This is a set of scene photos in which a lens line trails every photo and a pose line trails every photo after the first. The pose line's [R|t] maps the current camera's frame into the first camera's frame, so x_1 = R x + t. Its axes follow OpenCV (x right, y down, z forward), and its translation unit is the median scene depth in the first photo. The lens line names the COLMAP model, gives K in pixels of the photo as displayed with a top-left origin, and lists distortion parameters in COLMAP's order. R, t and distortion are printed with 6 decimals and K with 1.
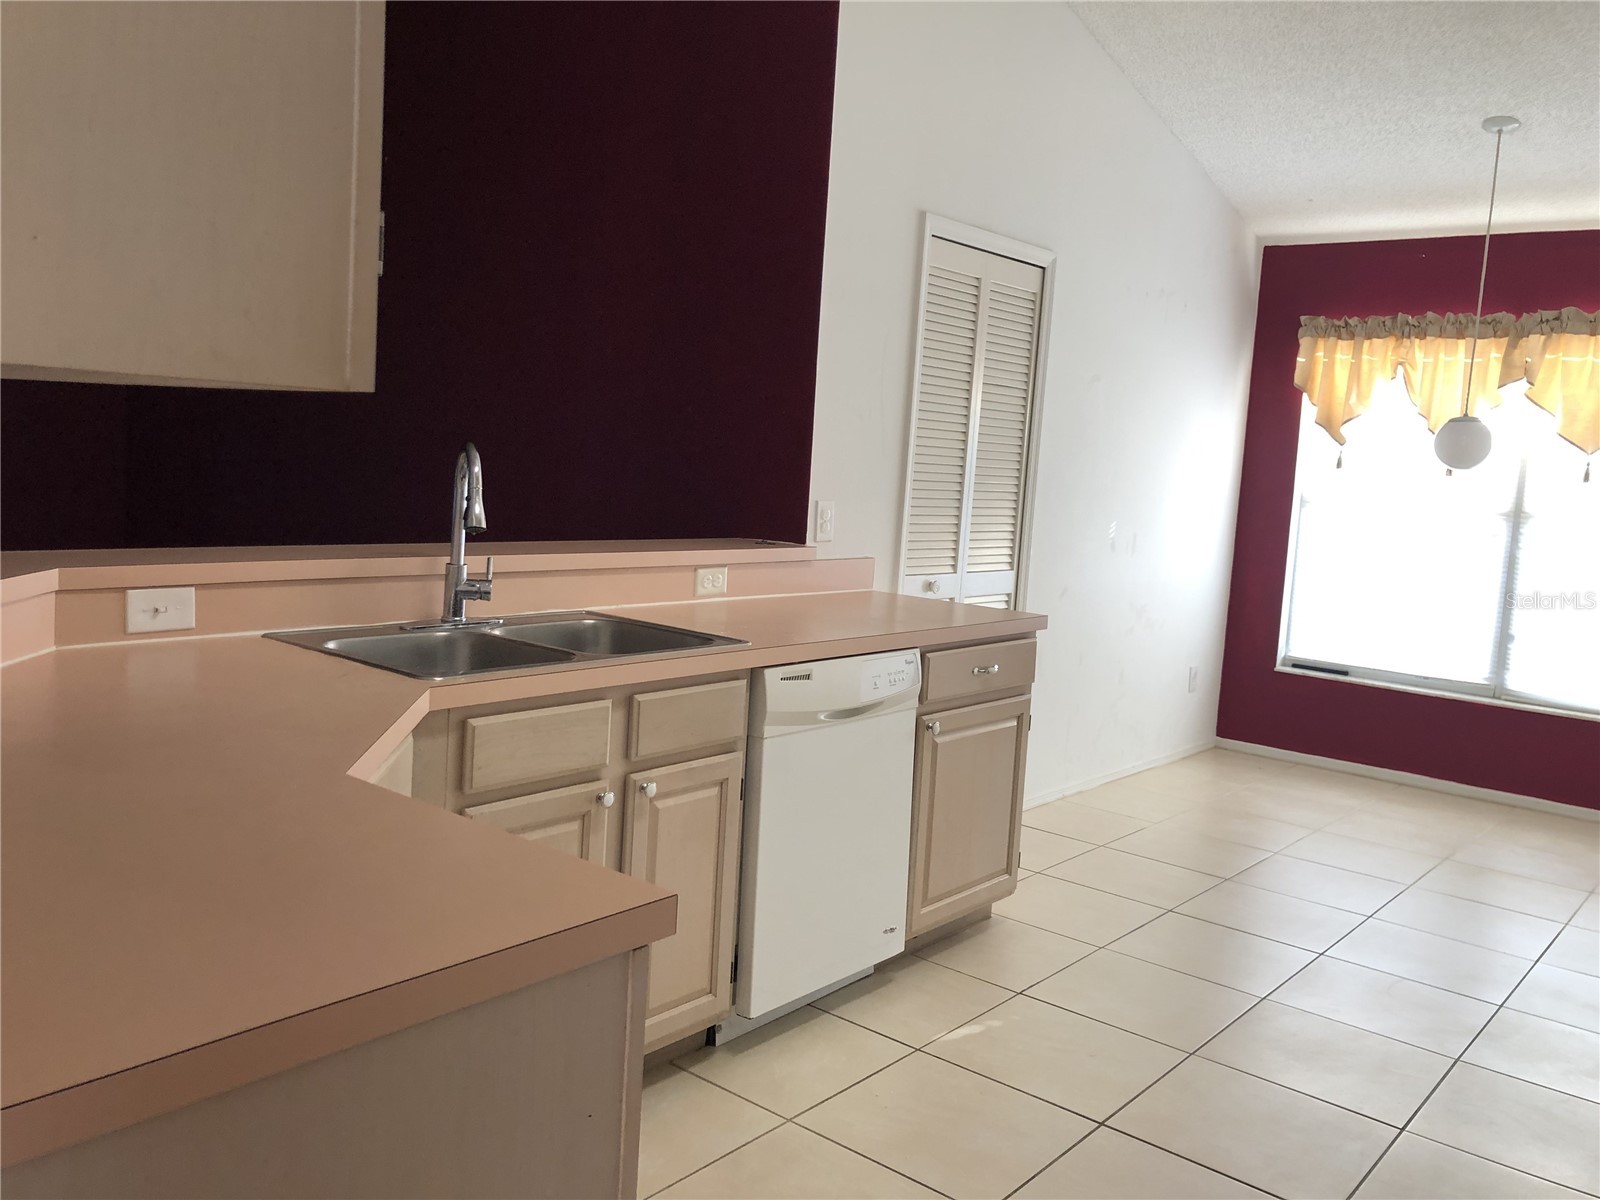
lens RADIAL K [[1305.7, 0, 784.2], [0, 1305.7, 594.5], [0, 0, 1]] dist [0.018848, -0.012835]
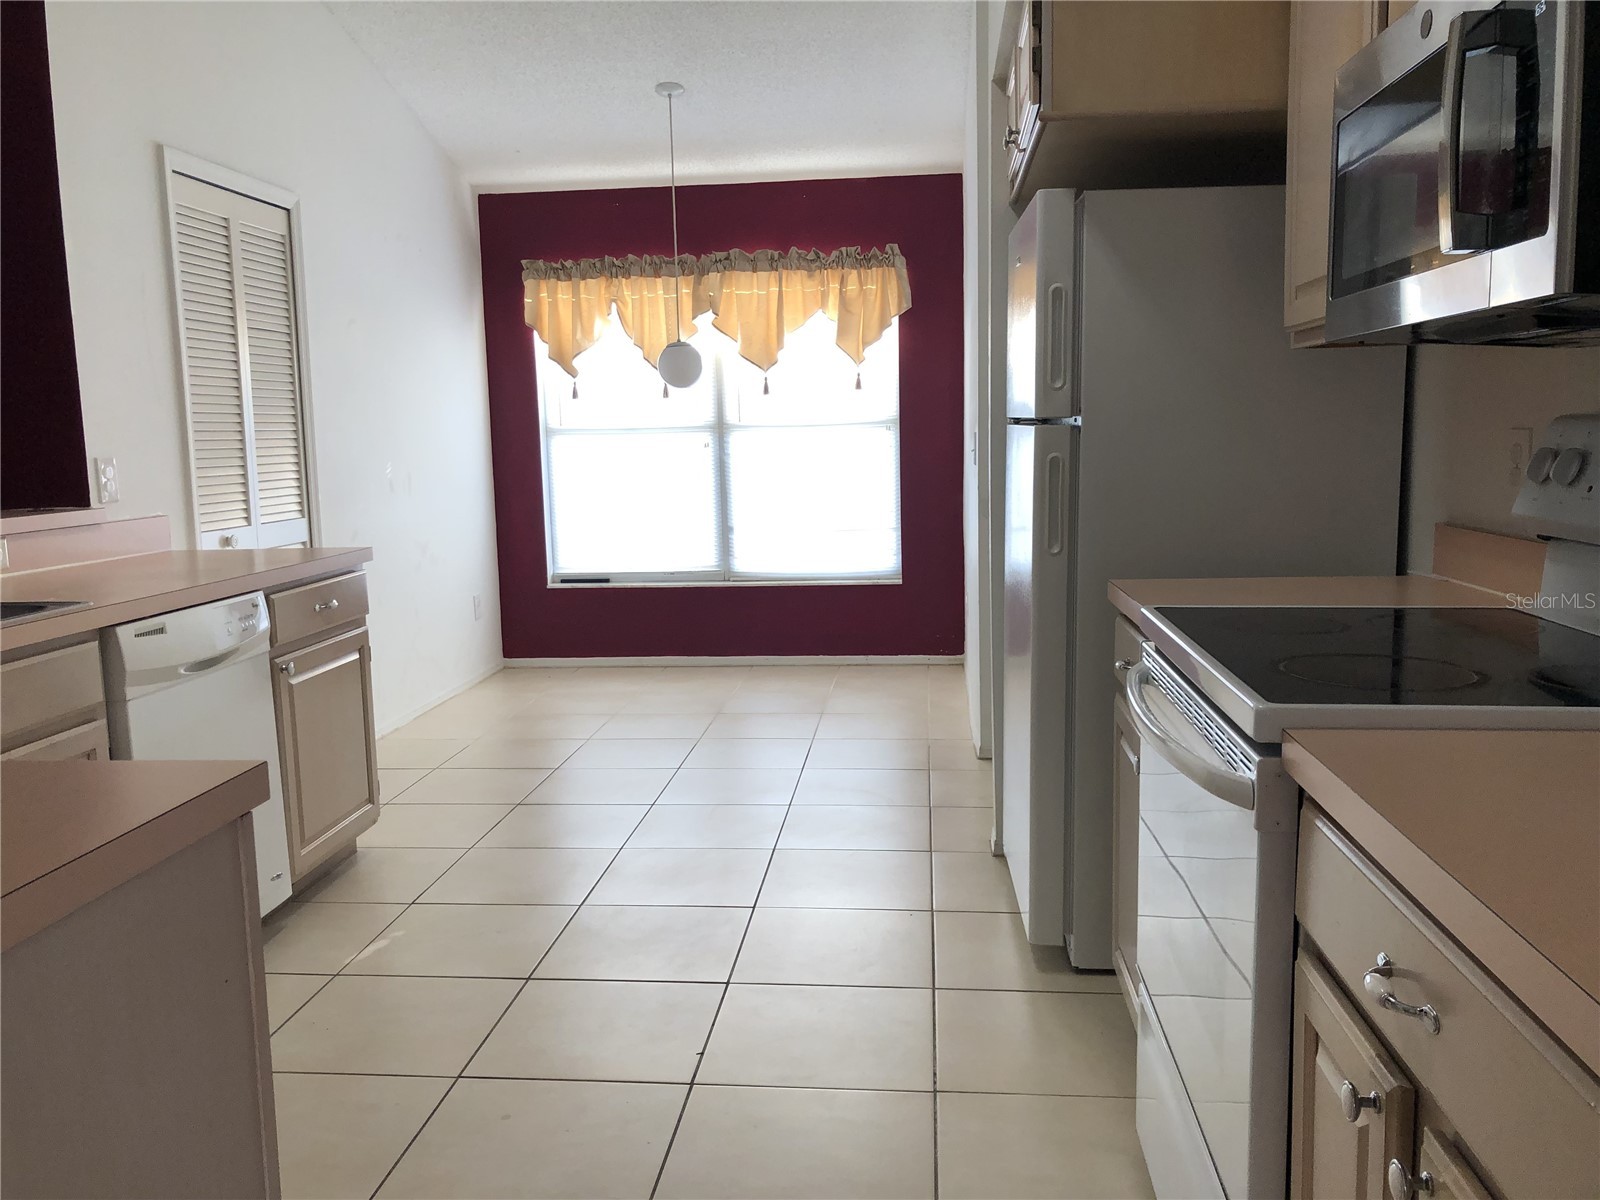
lens RADIAL K [[1305.7, 0, 784.2], [0, 1305.7, 594.5], [0, 0, 1]] dist [0.018848, -0.012835]
pose [[0.829252, -0.151804, 0.537864, -0.065619], [0.134681, 0.988321, 0.071294, 0.017151], [-0.542405, 0.013319, 0.840012, -0.028998]]
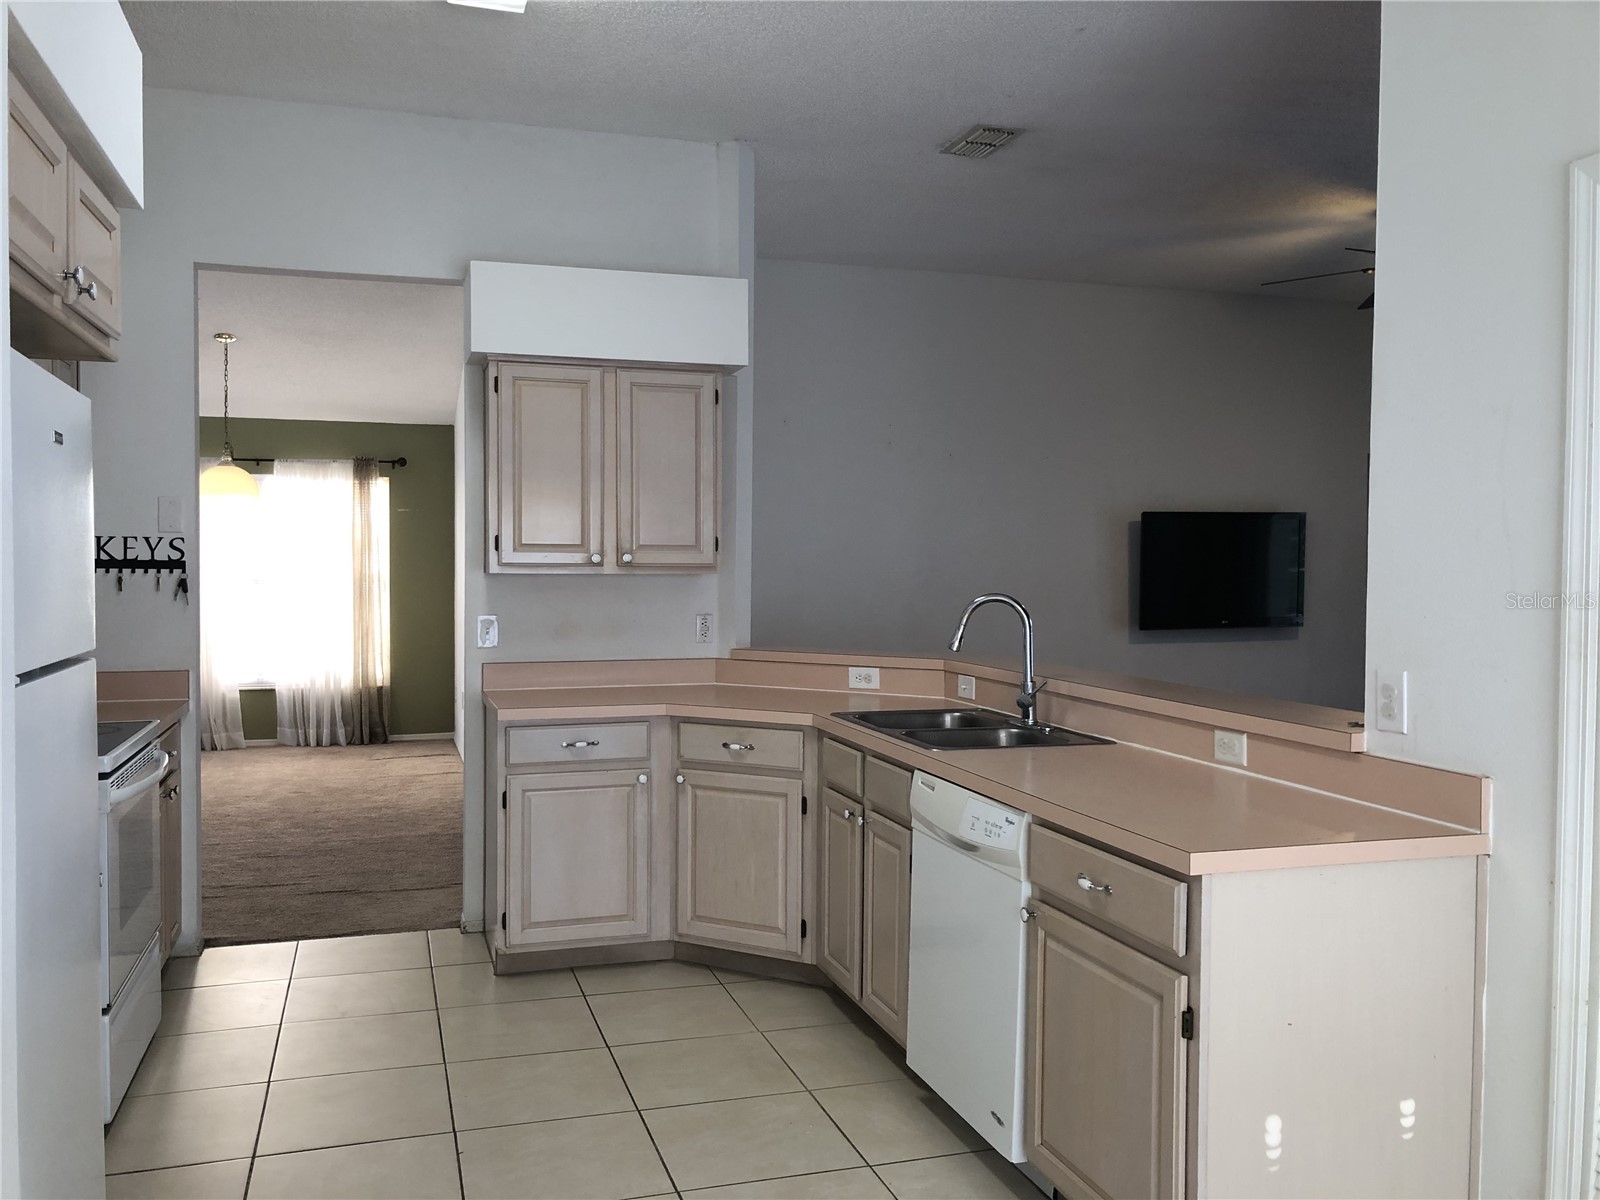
lens RADIAL K [[1305.7, 0, 784.2], [0, 1305.7, 594.5], [0, 0, 1]] dist [0.018848, -0.012835]
pose [[-0.540021, -0.042987, -0.840553, 0.619783], [-0.129302, 0.991076, 0.032386, -0.074148], [0.831660, 0.126174, -0.540760, 0.895536]]
